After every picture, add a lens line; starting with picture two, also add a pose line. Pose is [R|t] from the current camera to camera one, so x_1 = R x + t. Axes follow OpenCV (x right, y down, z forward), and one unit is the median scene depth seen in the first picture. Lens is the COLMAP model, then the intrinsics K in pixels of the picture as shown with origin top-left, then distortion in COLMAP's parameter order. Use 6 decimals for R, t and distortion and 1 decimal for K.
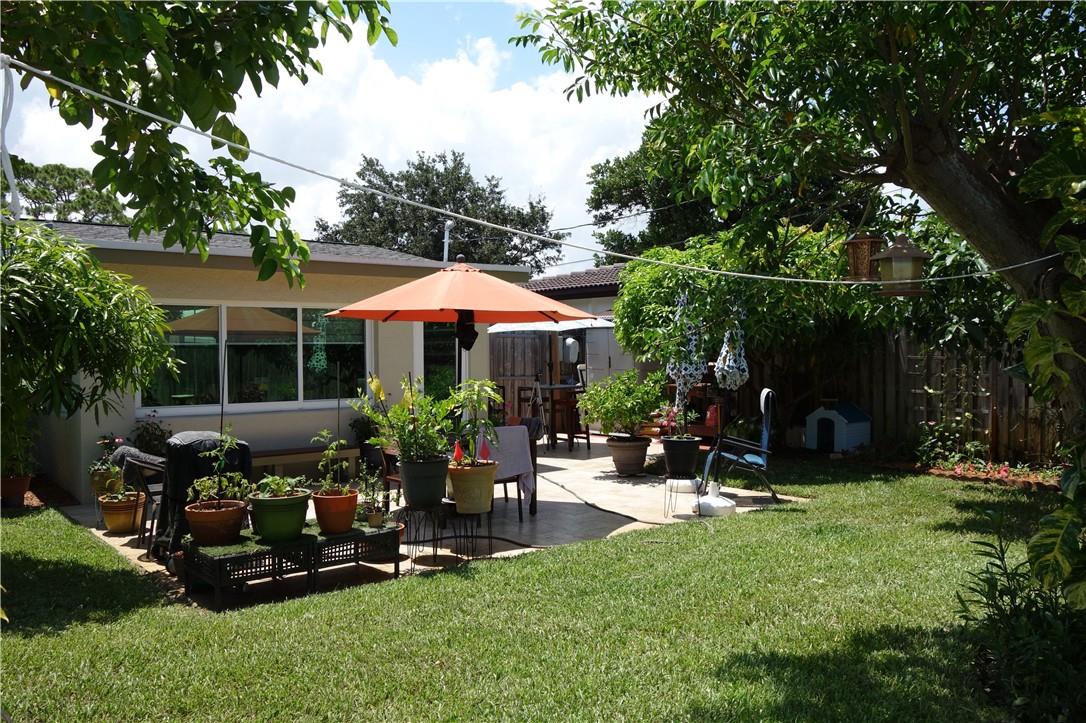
lens RADIAL K [[913.9, 0, 524.3], [0, 913.9, 362.0], [0, 0, 1]] dist [-0.007003, -0.059128]
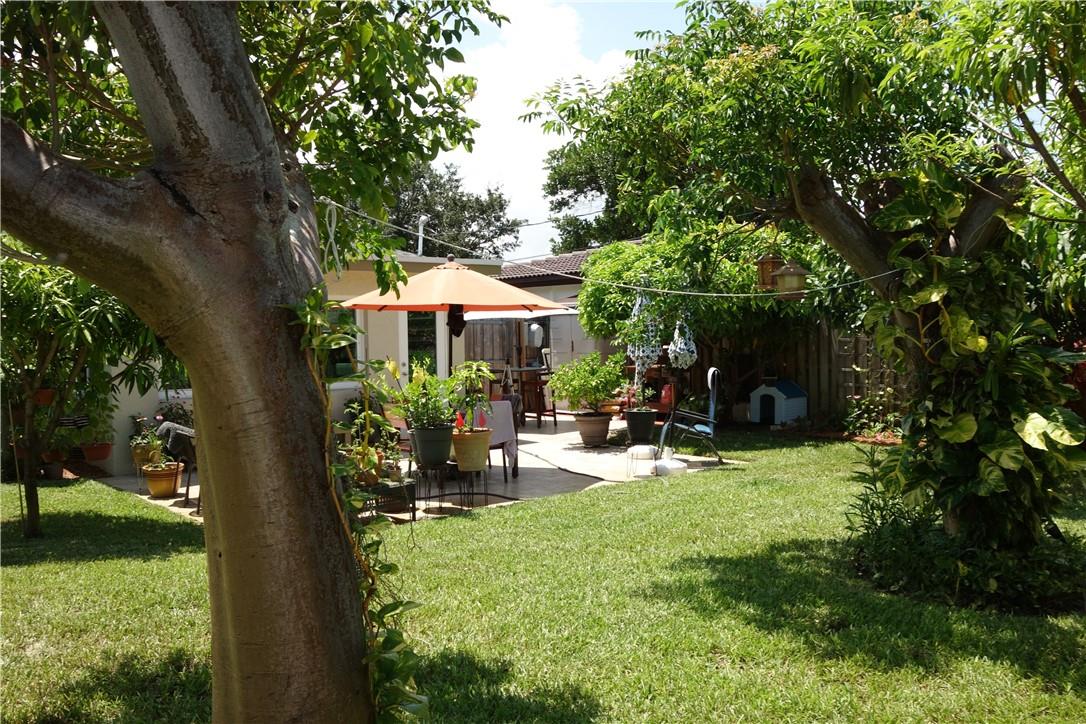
lens RADIAL K [[941.9, 0, 527.0], [0, 941.9, 358.3], [0, 0, 1]] dist [-0.006981, -0.005751]
pose [[0.998441, -0.009676, 0.054968, -0.031790], [0.009011, 0.999883, 0.012321, 0.000200], [-0.055080, -0.011807, 0.998412, -0.159136]]
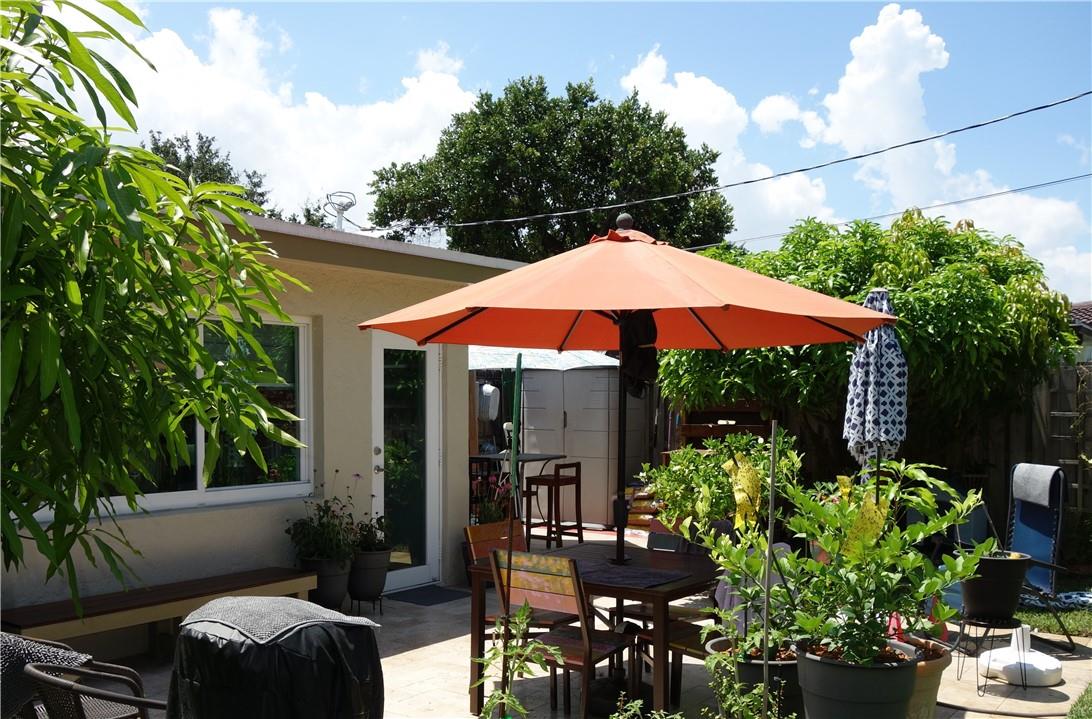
lens RADIAL K [[1073.1, 0, 546.0], [0, 1073.1, 359.5], [0, 0, 1]] dist [0.004604, 0.002950]
pose [[0.954276, 0.020921, 0.298194, -0.239948], [-0.004088, 0.998368, -0.056963, 0.001746], [-0.298899, 0.053140, 0.952804, 0.341193]]
